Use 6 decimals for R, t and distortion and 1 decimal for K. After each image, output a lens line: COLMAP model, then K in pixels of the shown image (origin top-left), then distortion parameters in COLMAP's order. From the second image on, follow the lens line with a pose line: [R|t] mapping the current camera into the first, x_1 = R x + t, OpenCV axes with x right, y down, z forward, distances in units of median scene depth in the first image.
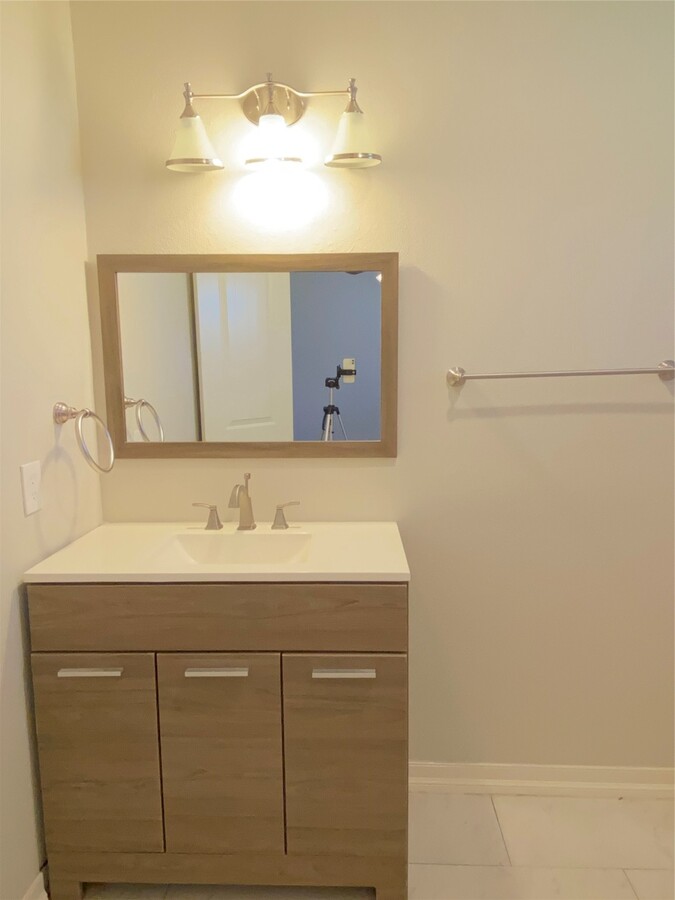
lens RADIAL K [[601.3, 0, 337.5], [0, 601.3, 450.0], [0, 0, 1]] dist [0.011860, 0.000381]
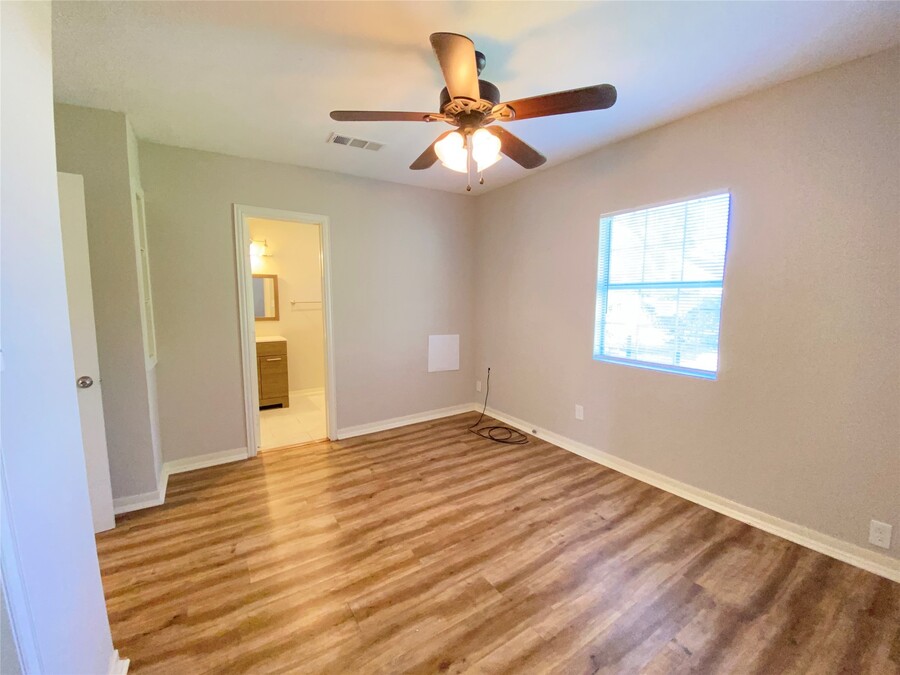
lens RADIAL K [[367.3, 0, 446.2], [0, 367.3, 336.6], [0, 0, 1]] dist [0.023695, -0.023855]
pose [[0.822886, -0.052404, 0.565784, -0.428629], [0.065158, 0.997872, -0.002342, 0.213852], [-0.564458, 0.038792, 0.824550, -1.901389]]
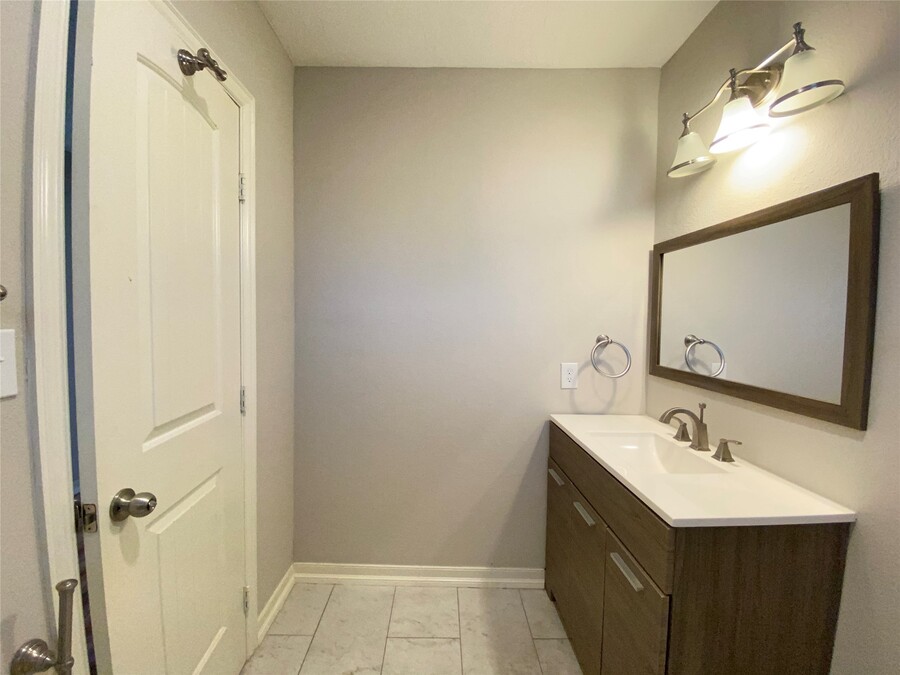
lens RADIAL K [[367.3, 0, 446.2], [0, 367.3, 336.6], [0, 0, 1]] dist [0.023695, -0.023855]
pose [[0.046835, 0.060364, -0.997077, 0.557139], [-0.141439, 0.988516, 0.053202, -0.059844], [0.988838, 0.138534, 0.054835, 0.440618]]
